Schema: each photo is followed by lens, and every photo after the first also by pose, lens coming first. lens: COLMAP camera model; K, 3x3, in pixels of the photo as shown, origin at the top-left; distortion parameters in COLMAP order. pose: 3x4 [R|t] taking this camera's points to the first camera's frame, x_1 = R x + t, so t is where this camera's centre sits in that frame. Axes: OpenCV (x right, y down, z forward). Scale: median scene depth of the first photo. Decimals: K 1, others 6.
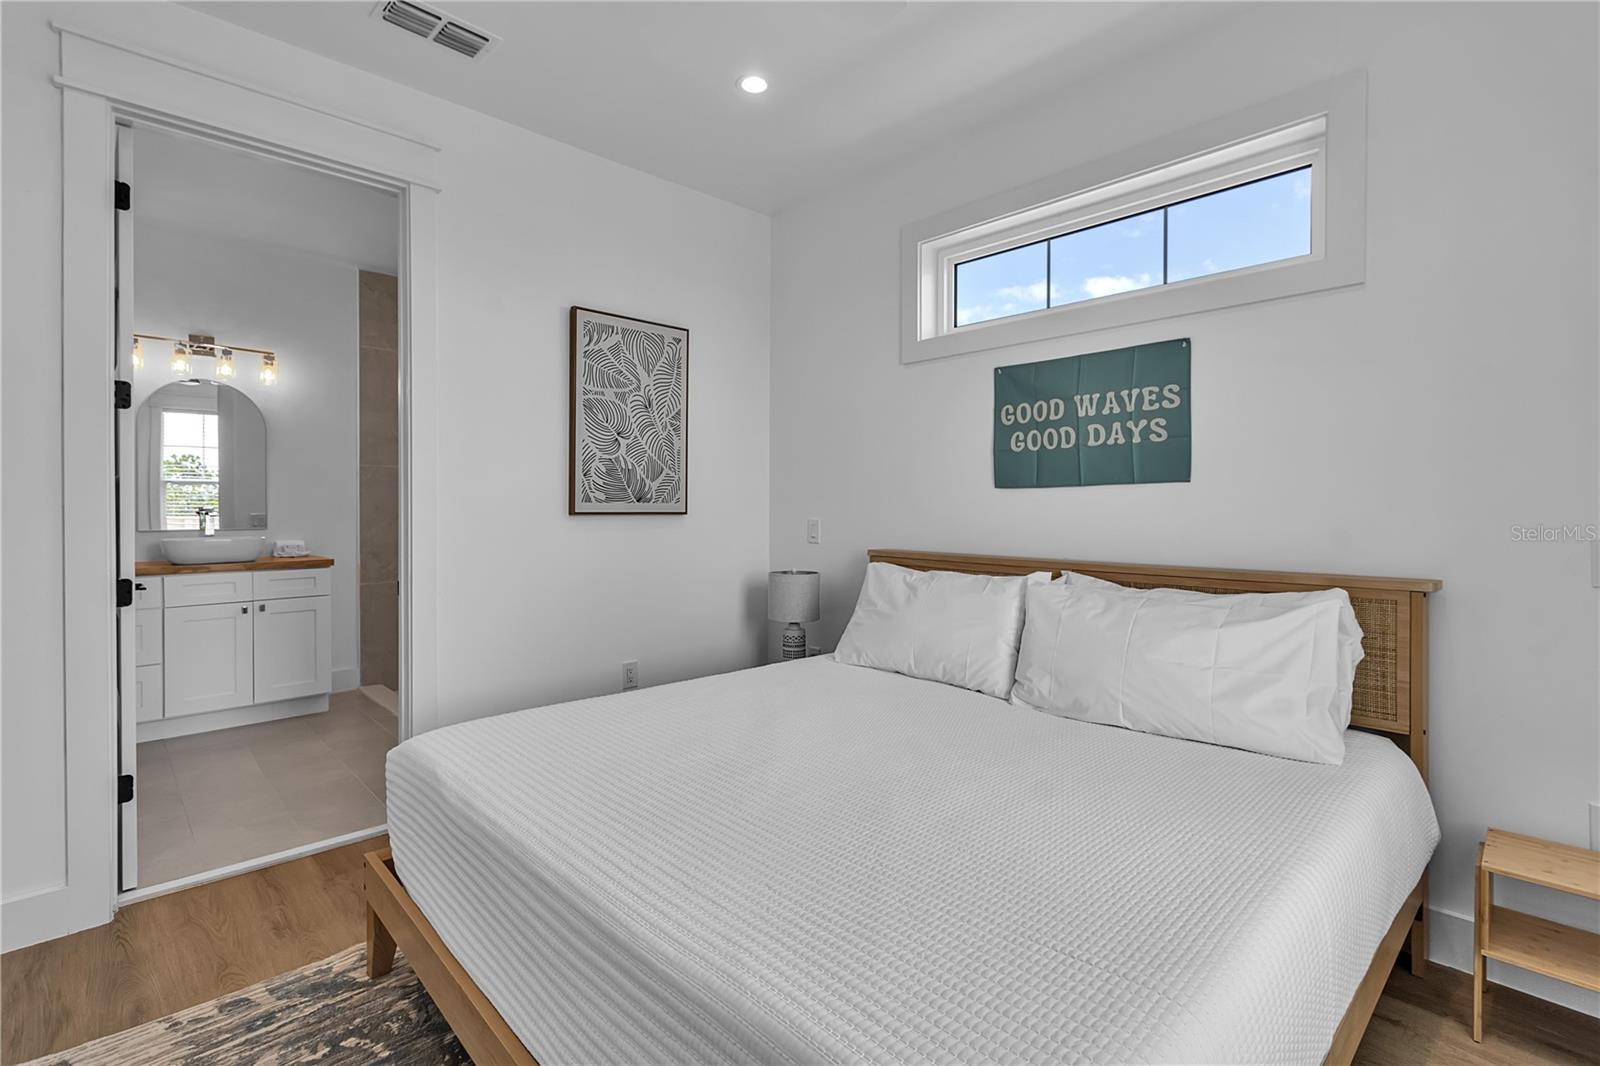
lens RADIAL K [[735.9, 0, 797.7], [0, 735.9, 509.9], [0, 0, 1]] dist [0.000748, -0.000041]
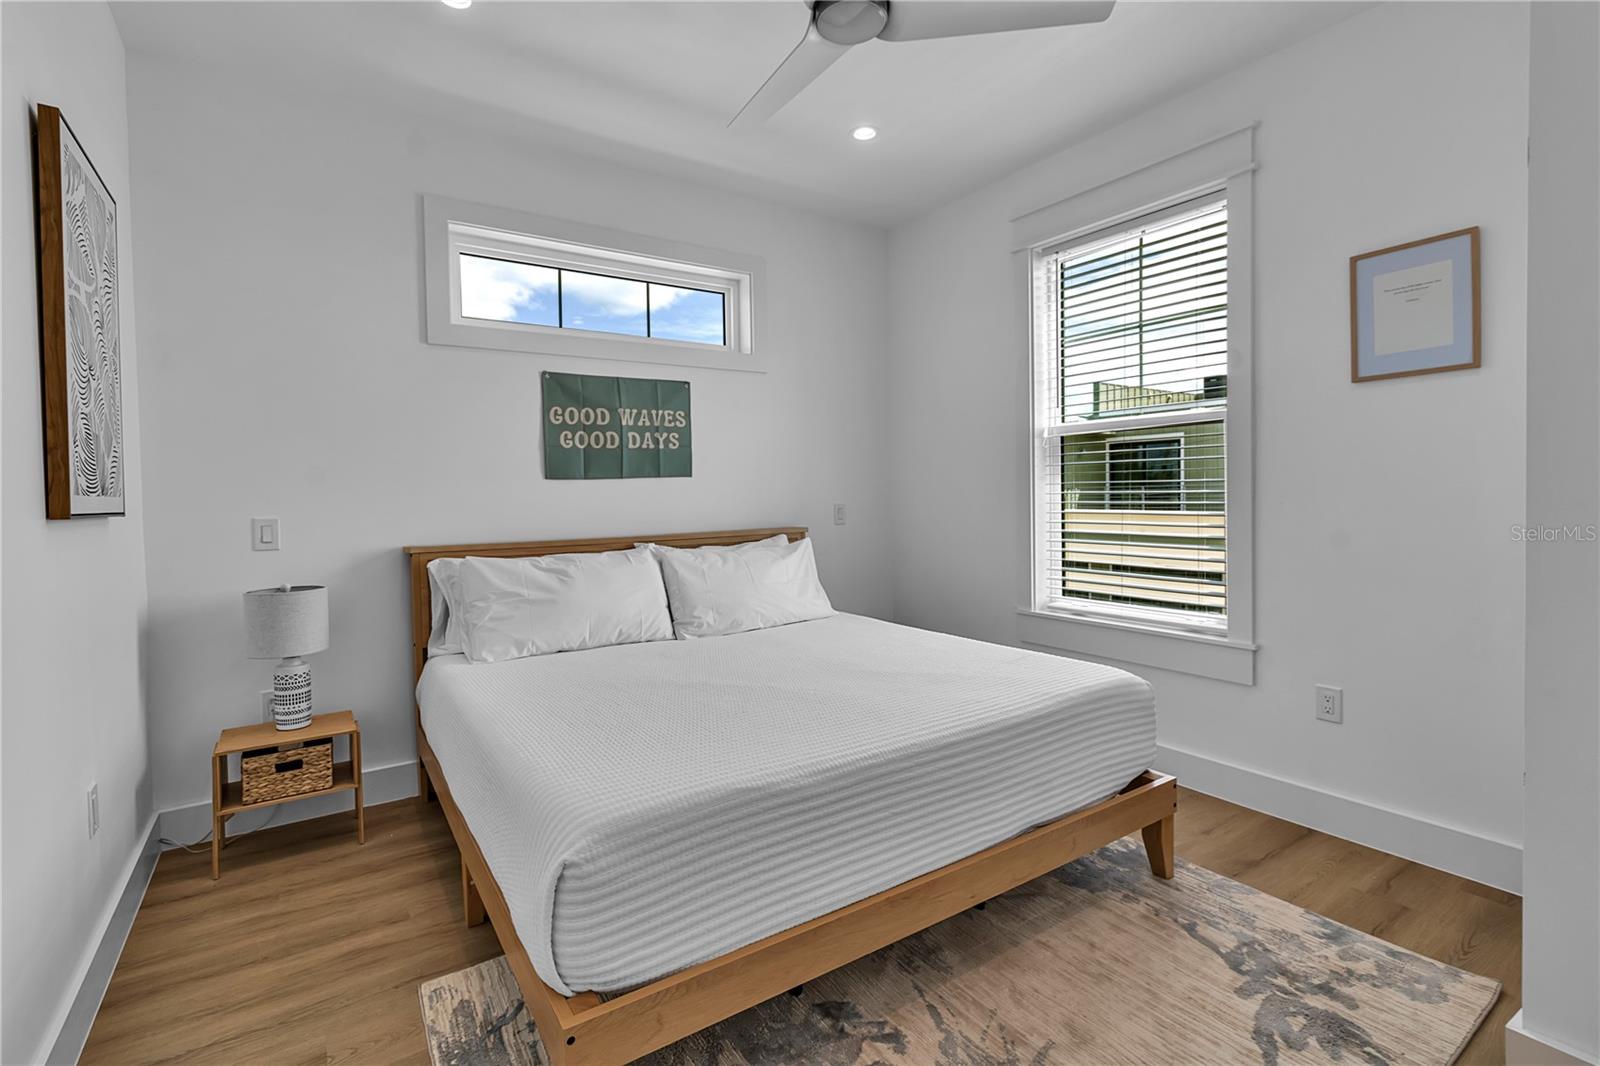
lens RADIAL K [[735.9, 0, 782.8], [0, 735.9, 503.5], [0, 0, 1]] dist [0.000748, -0.000041]
pose [[0.177100, -0.016193, 0.984060, -0.859867], [0.025827, 0.999597, 0.011801, 0.003683], [-0.983854, 0.023325, 0.177447, 0.502484]]
